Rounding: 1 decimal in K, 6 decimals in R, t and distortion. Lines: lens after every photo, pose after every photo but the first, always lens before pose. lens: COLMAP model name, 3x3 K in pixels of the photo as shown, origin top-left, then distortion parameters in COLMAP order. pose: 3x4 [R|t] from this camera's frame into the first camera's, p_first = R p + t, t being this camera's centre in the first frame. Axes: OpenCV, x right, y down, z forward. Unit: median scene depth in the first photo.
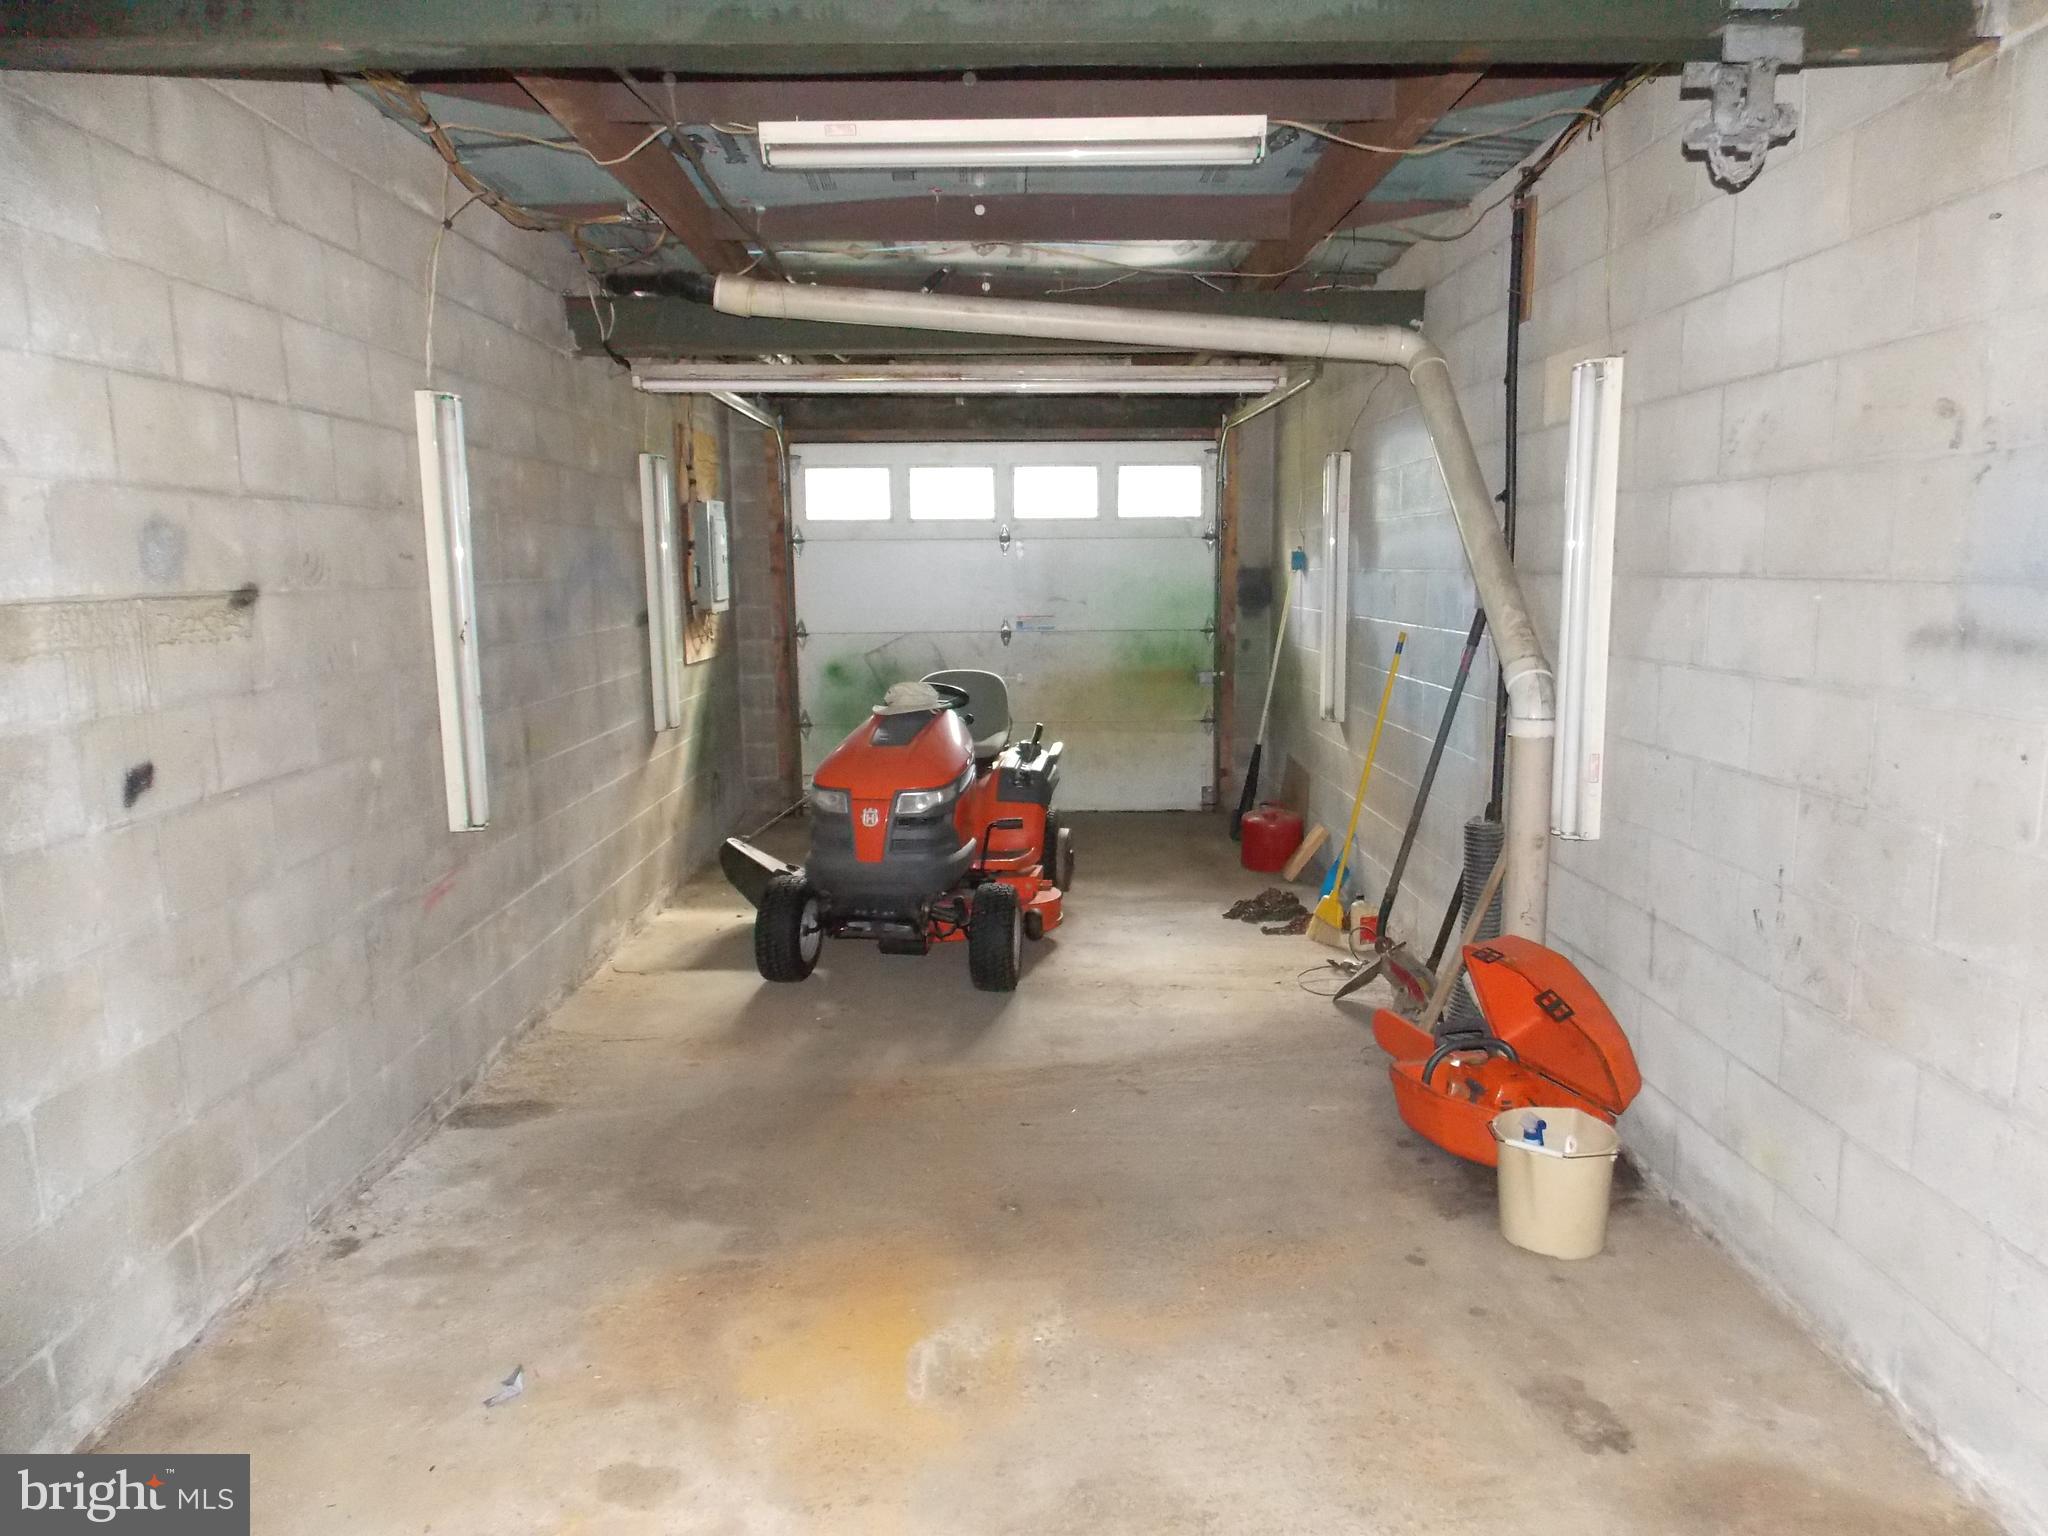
lens RADIAL K [[1359.5, 0, 1023.1], [0, 1359.5, 769.9], [0, 0, 1]] dist [-0.001858, 0.000859]
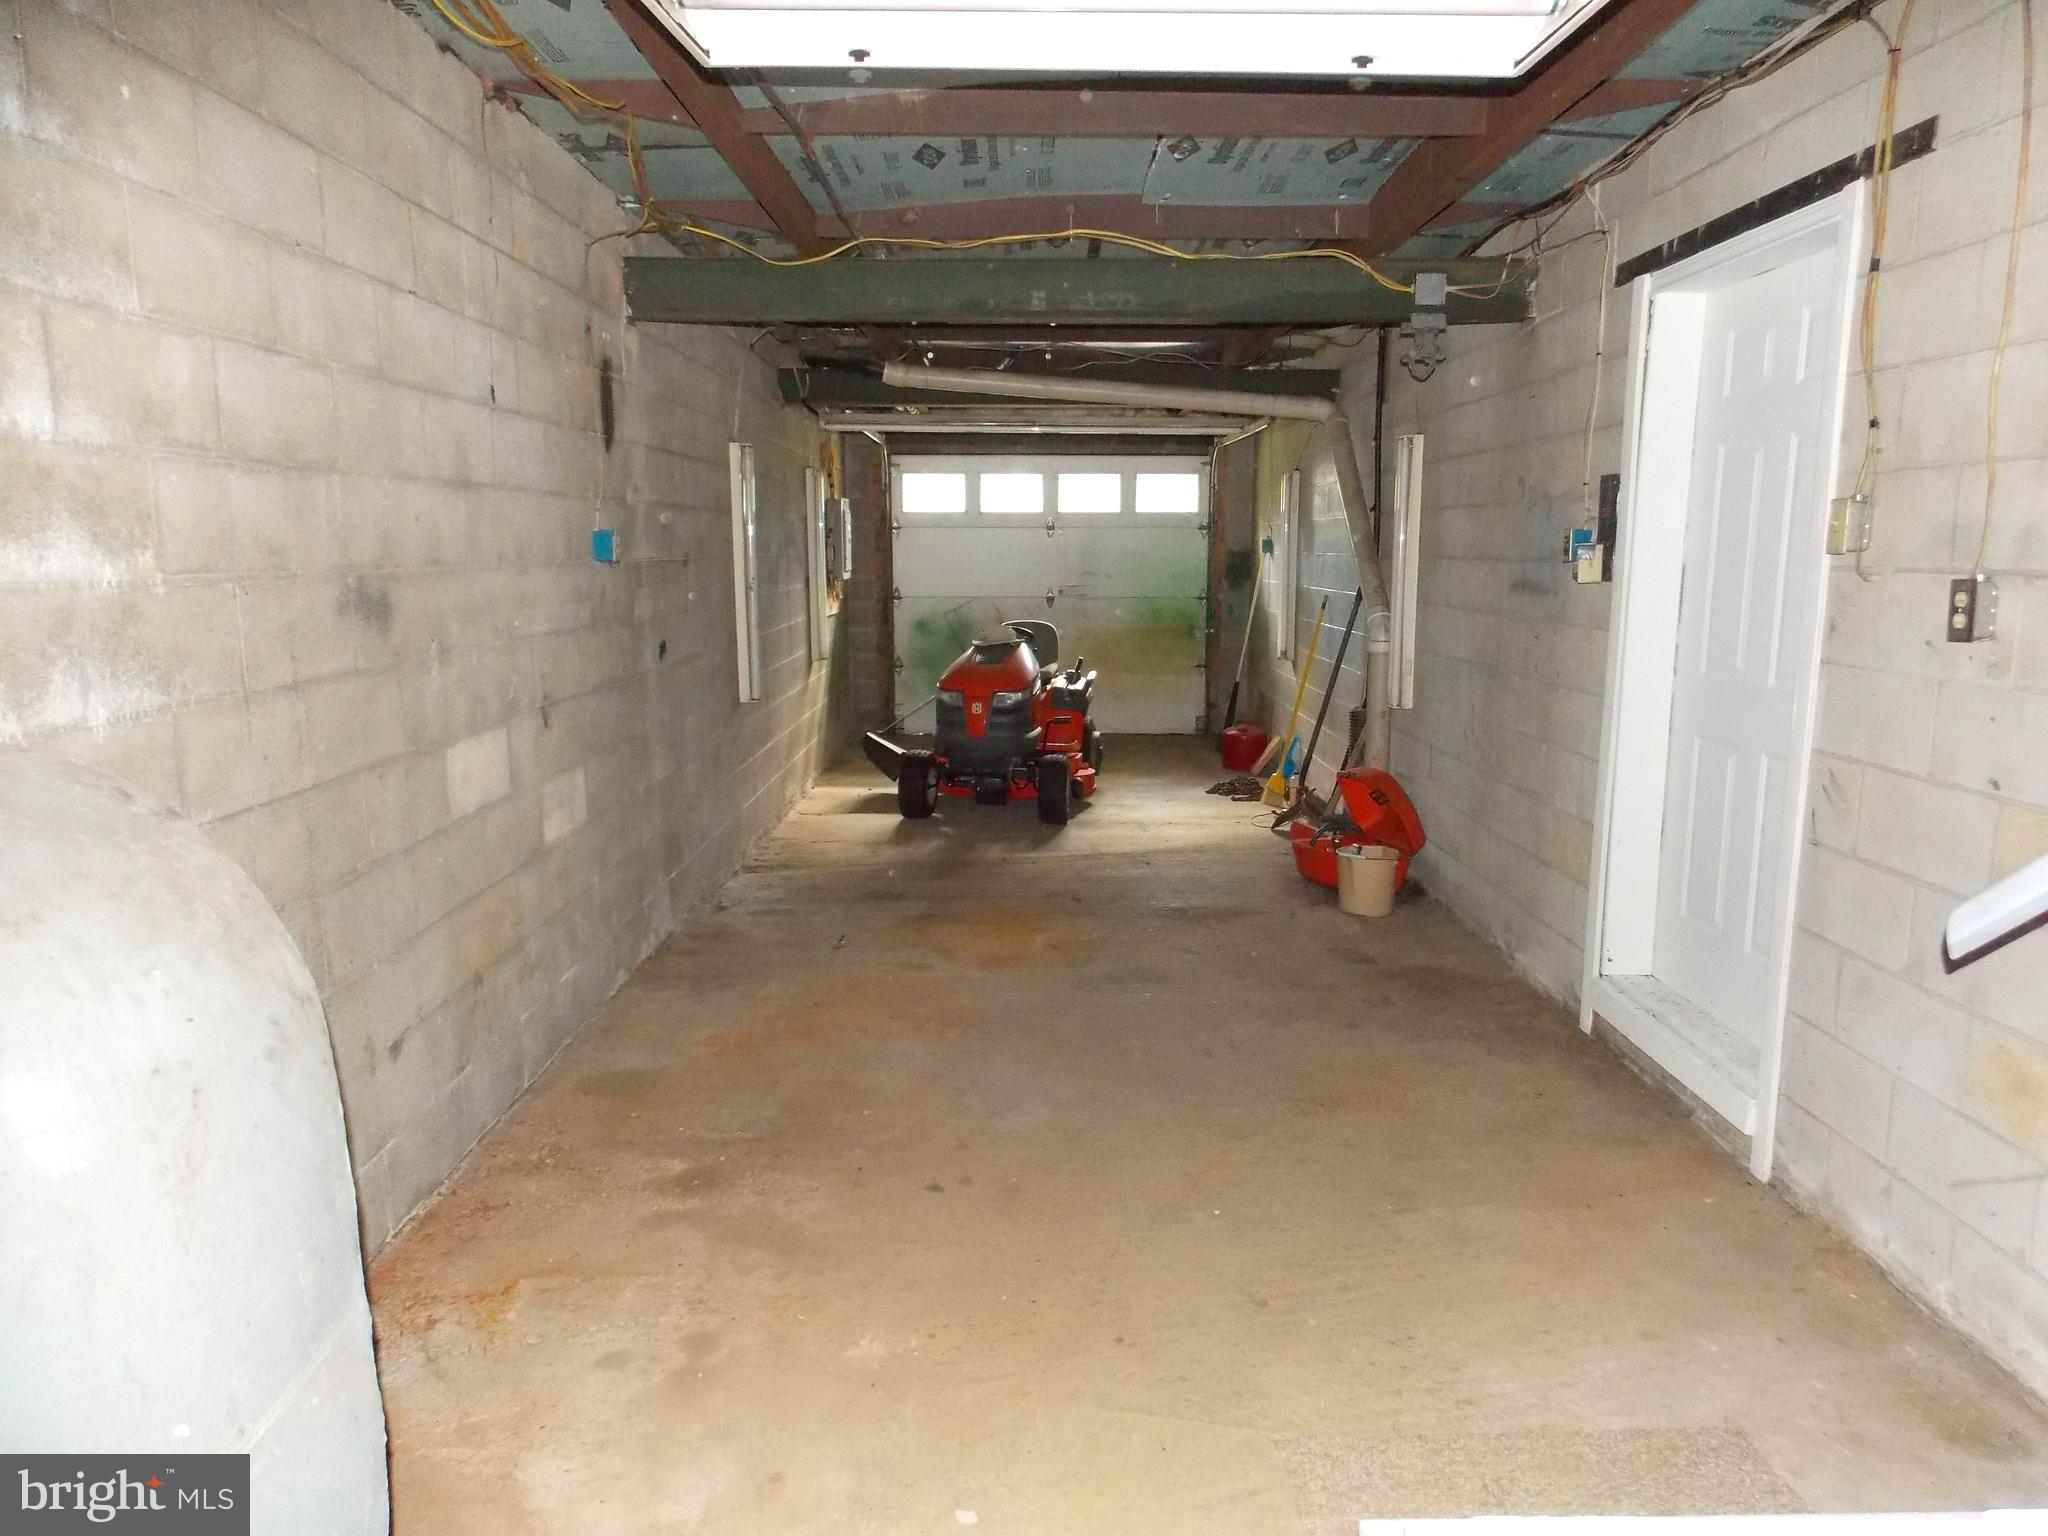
lens RADIAL K [[1359.5, 0, 1025.8], [0, 1359.5, 768.0], [0, 0, 1]] dist [-0.001858, 0.000859]
pose [[0.999917, 0.011558, -0.005725, -0.038307], [-0.011490, 0.999864, 0.011825, 0.070787], [0.005861, -0.011758, 0.999914, -0.472720]]
